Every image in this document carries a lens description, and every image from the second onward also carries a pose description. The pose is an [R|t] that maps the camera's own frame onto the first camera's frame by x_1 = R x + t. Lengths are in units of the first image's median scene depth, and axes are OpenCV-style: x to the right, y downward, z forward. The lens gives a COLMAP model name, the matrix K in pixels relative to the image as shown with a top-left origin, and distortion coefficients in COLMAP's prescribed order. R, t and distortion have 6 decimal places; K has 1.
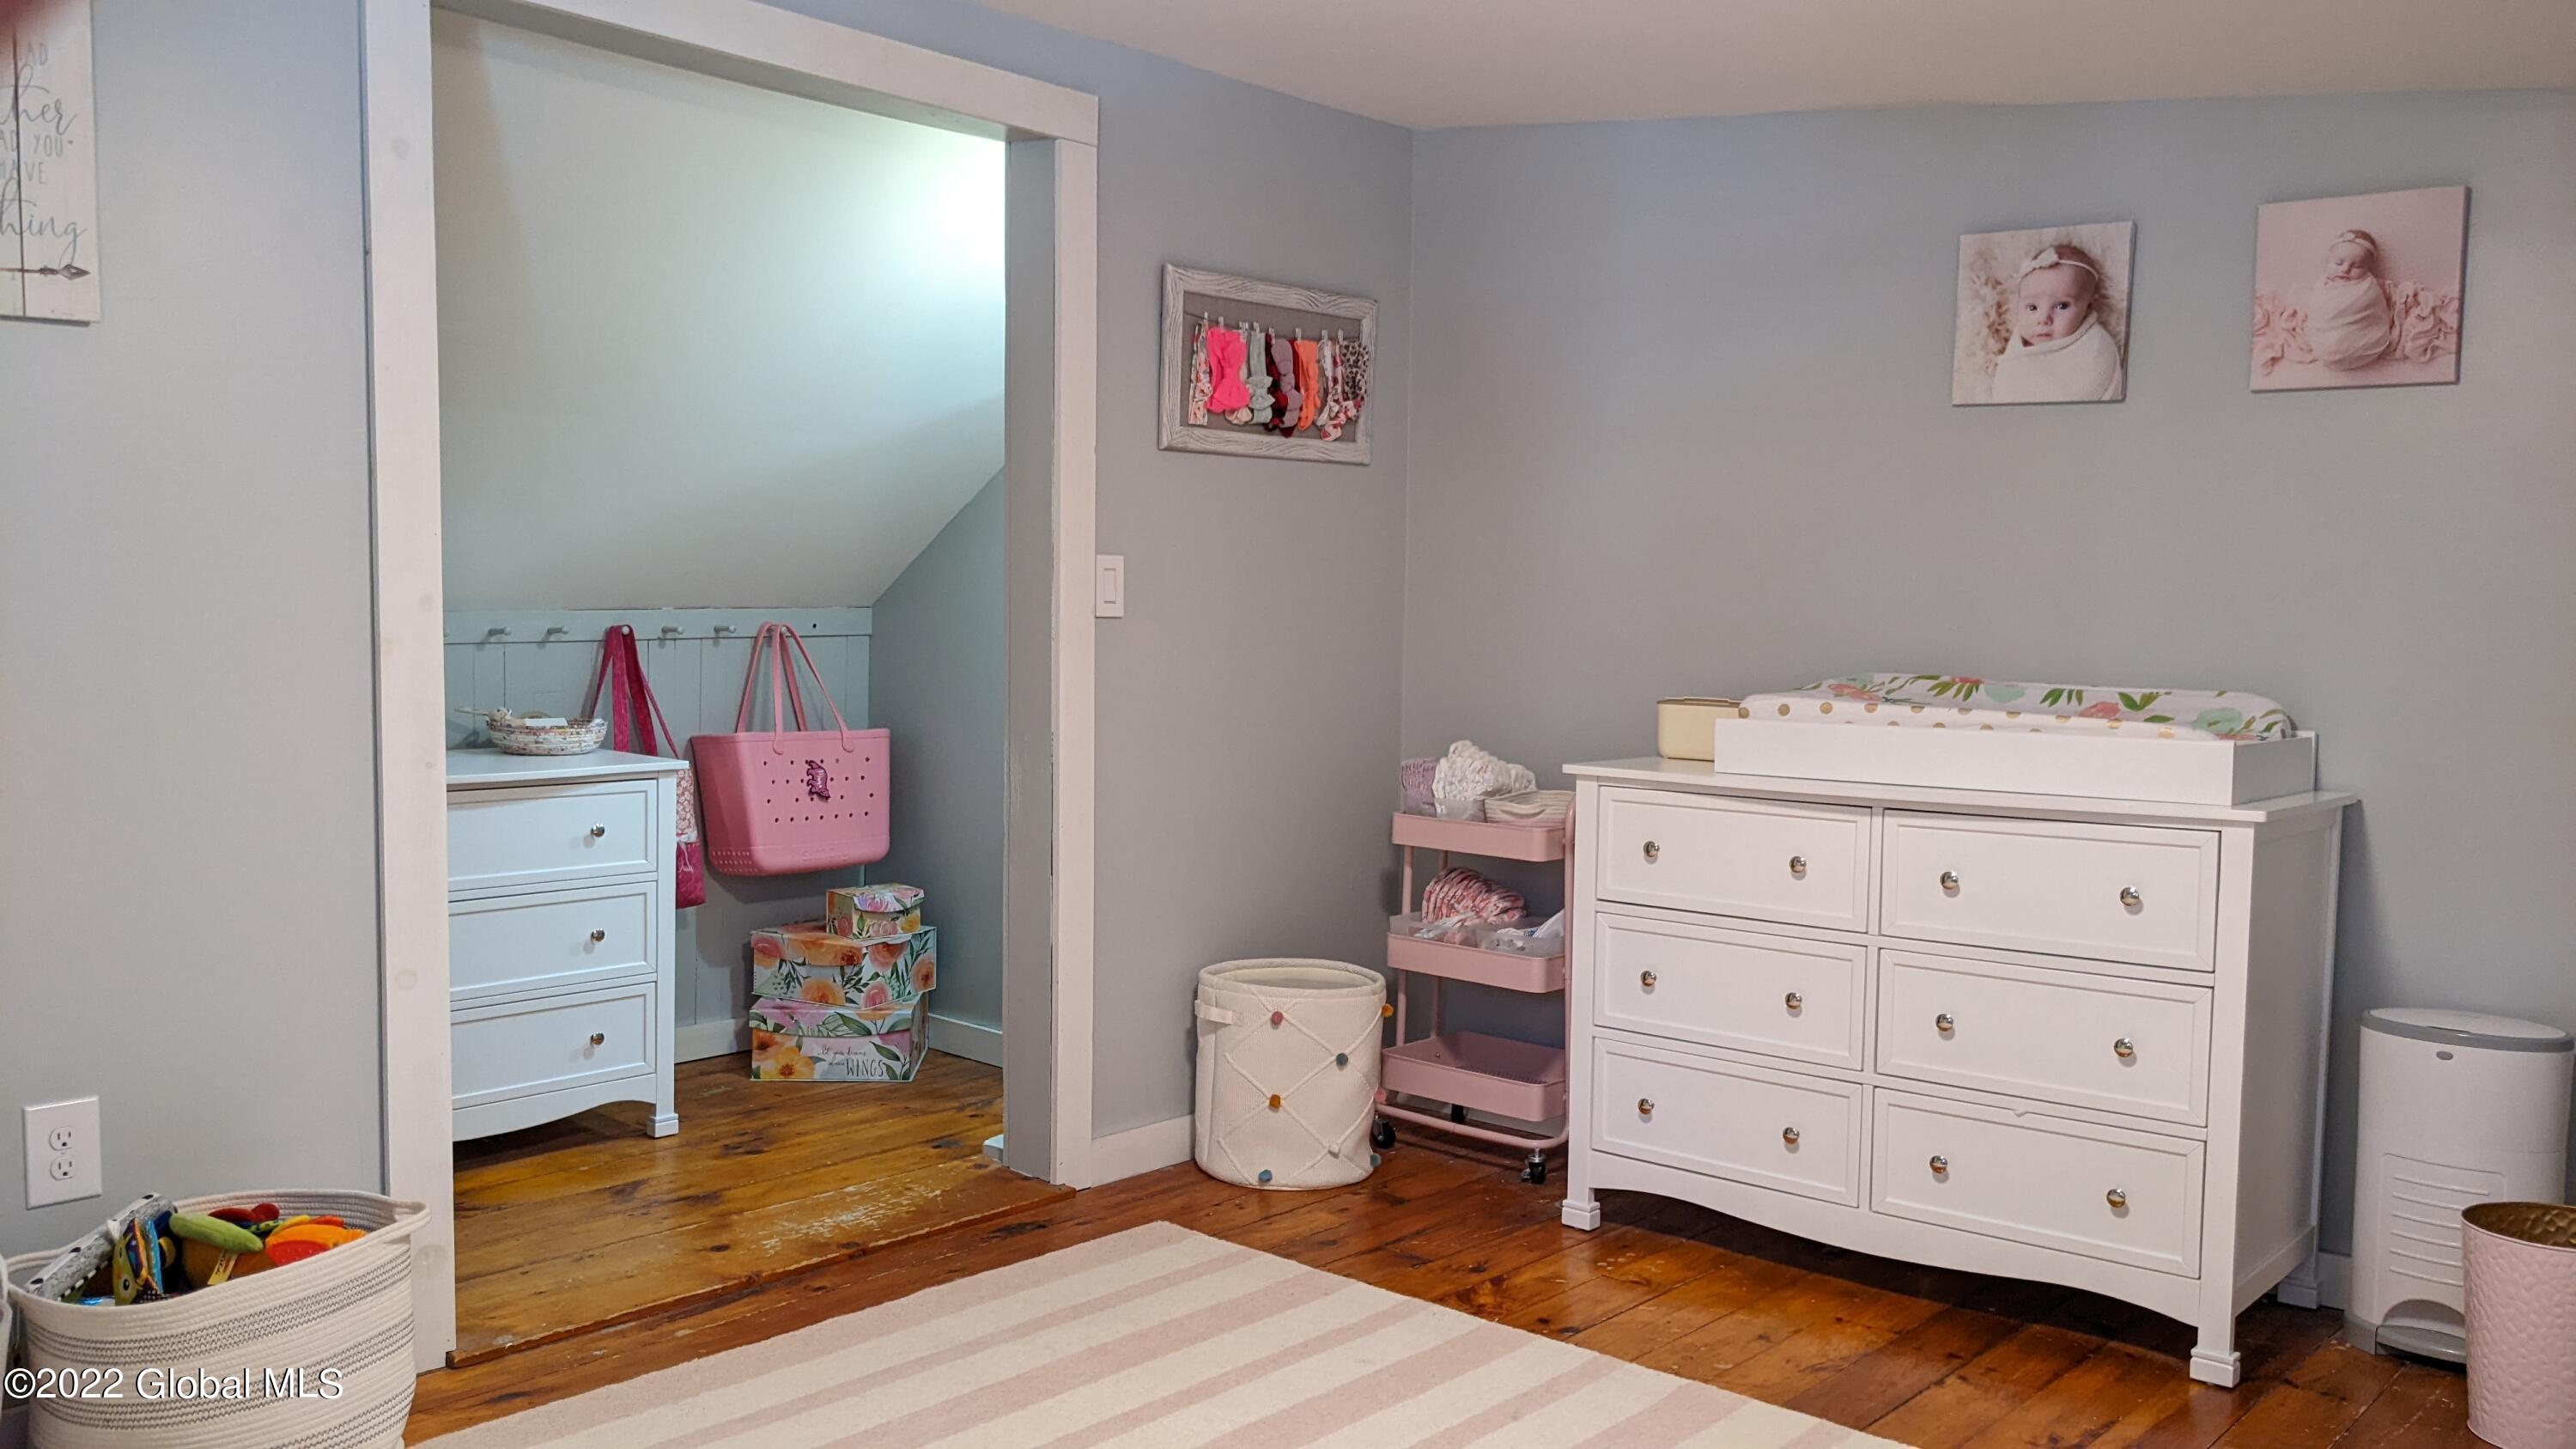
lens RADIAL K [[2020.1, 0, 1280.5], [0, 2020.1, 752.1], [0, 0, 1]] dist [0.073342, -0.115134]
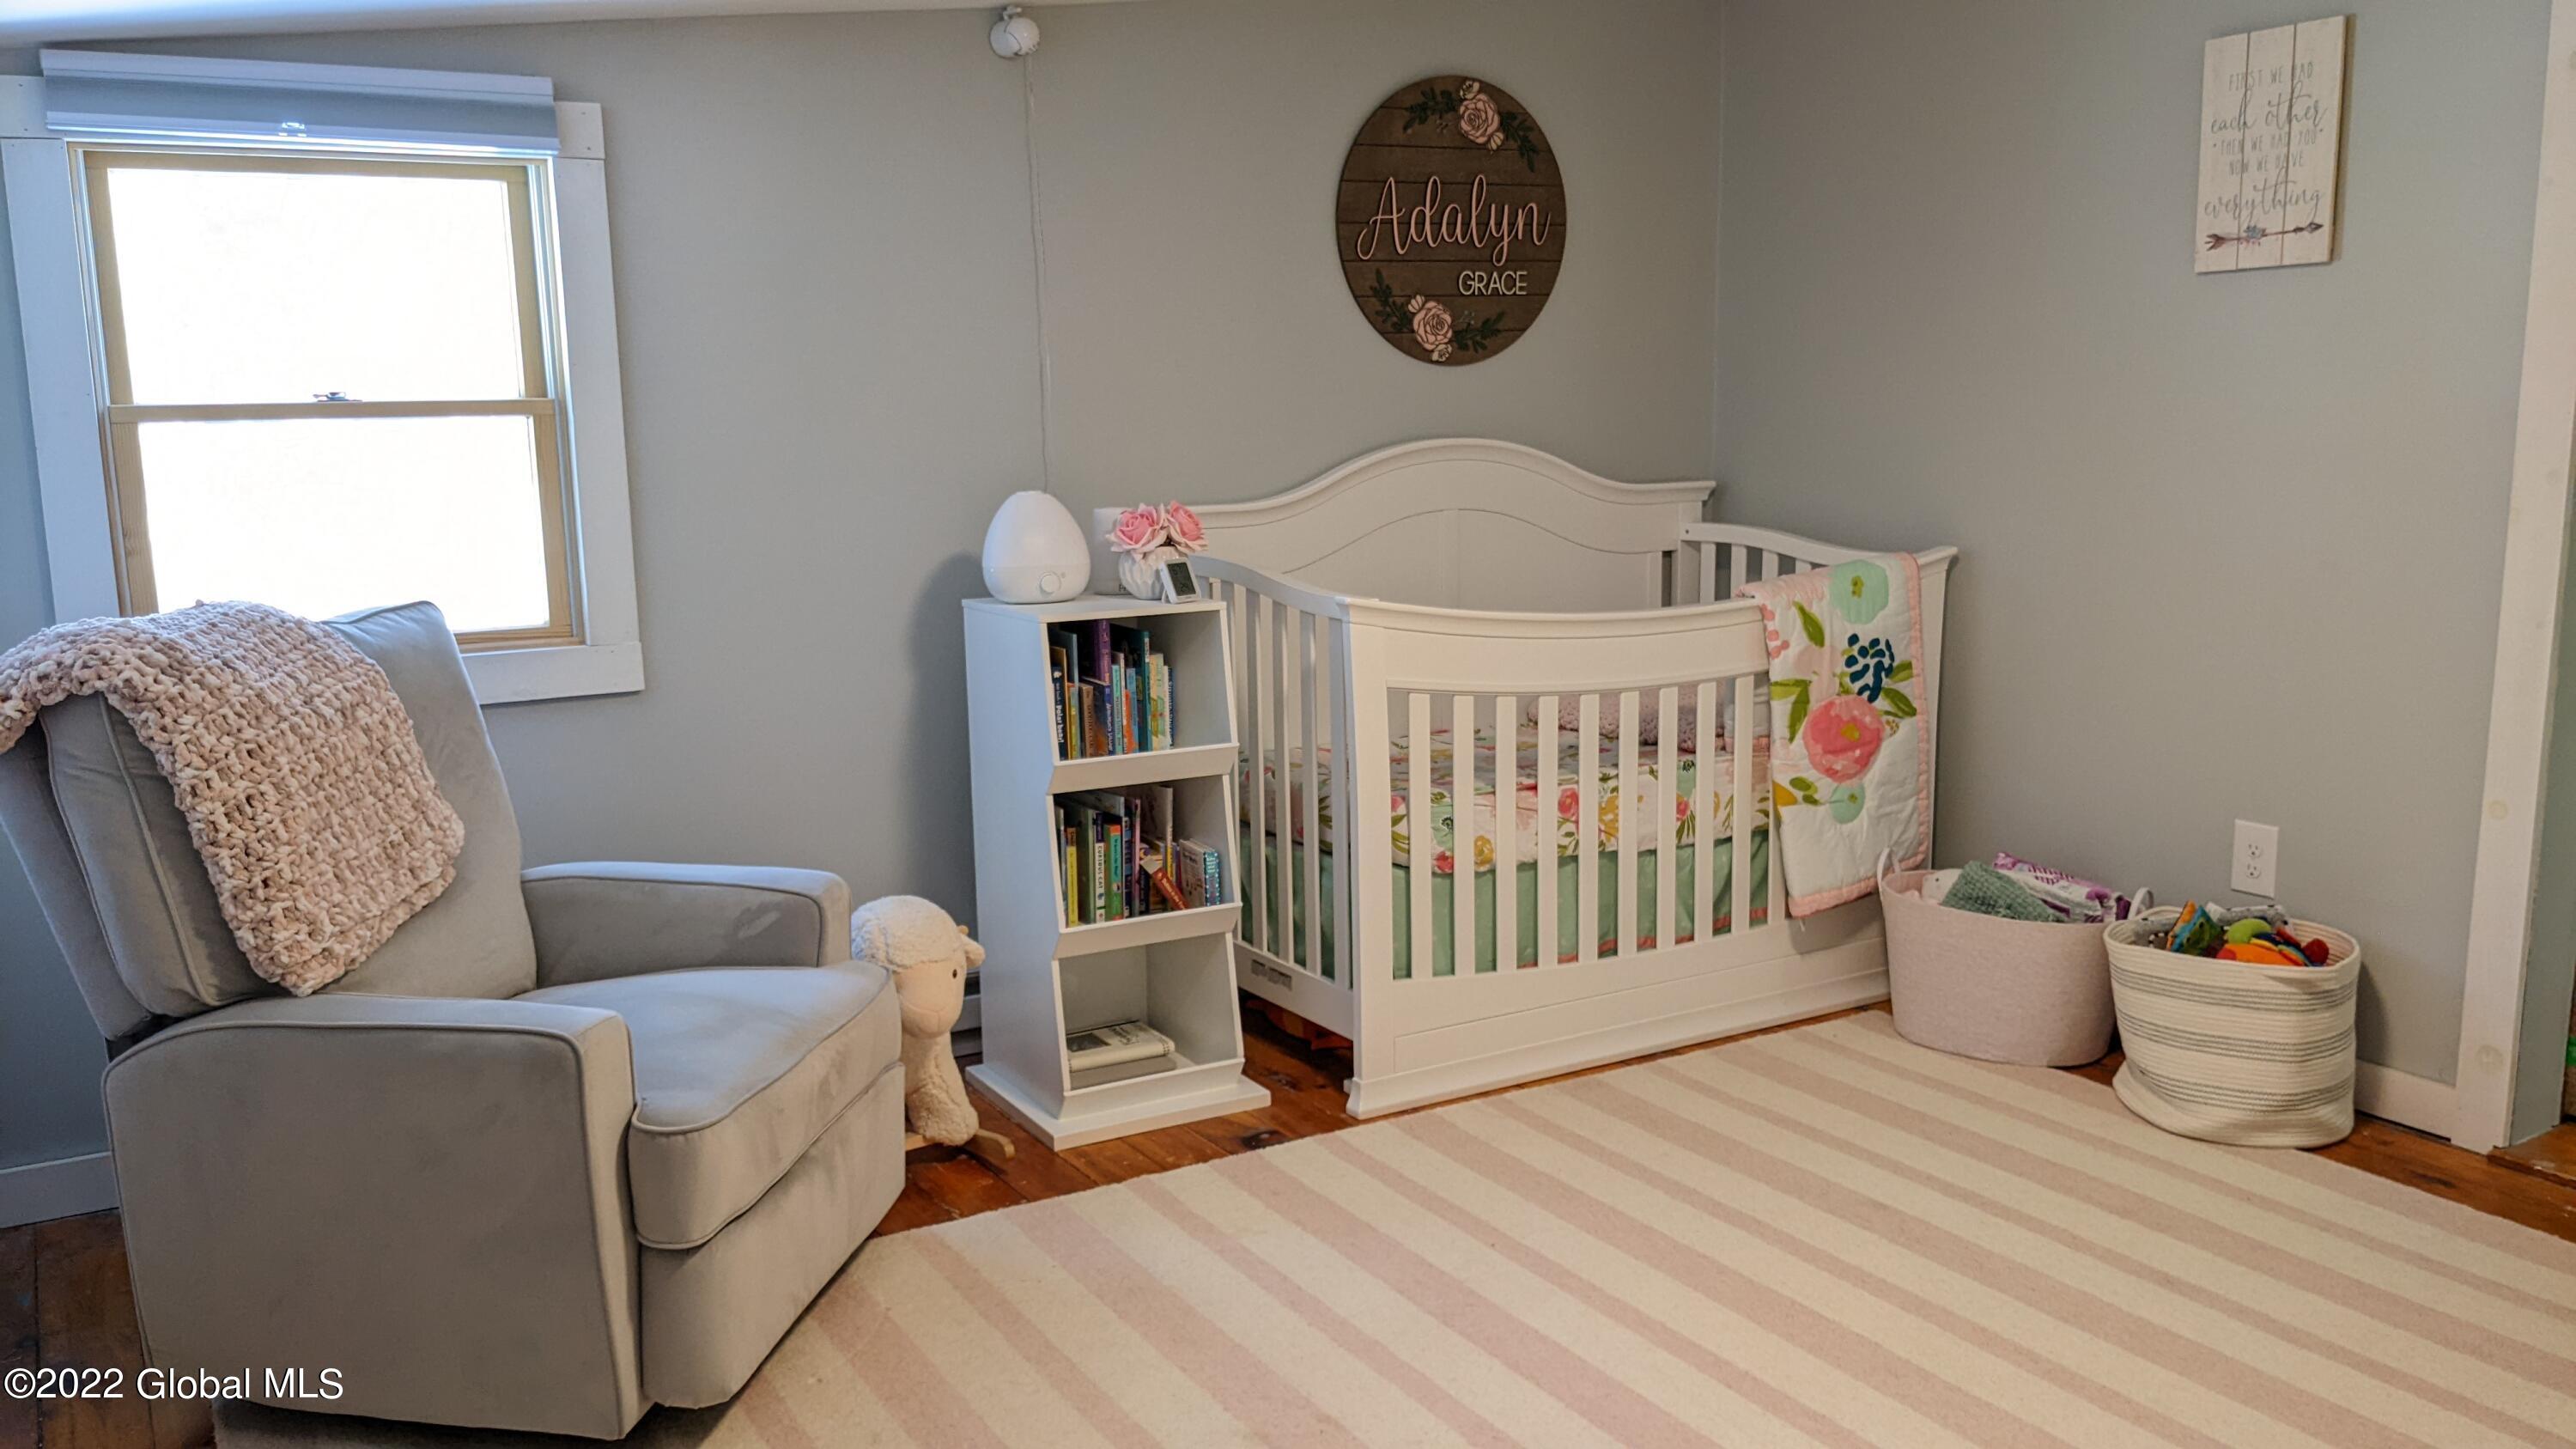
lens RADIAL K [[2020.1, 0, 1284.2], [0, 2020.1, 710.9], [0, 0, 1]] dist [0.073342, -0.115134]
pose [[-0.272509, 0.152361, -0.950013, 0.938856], [-0.048015, 0.983999, 0.171584, -0.119474], [0.960954, 0.092373, -0.260833, 0.728960]]
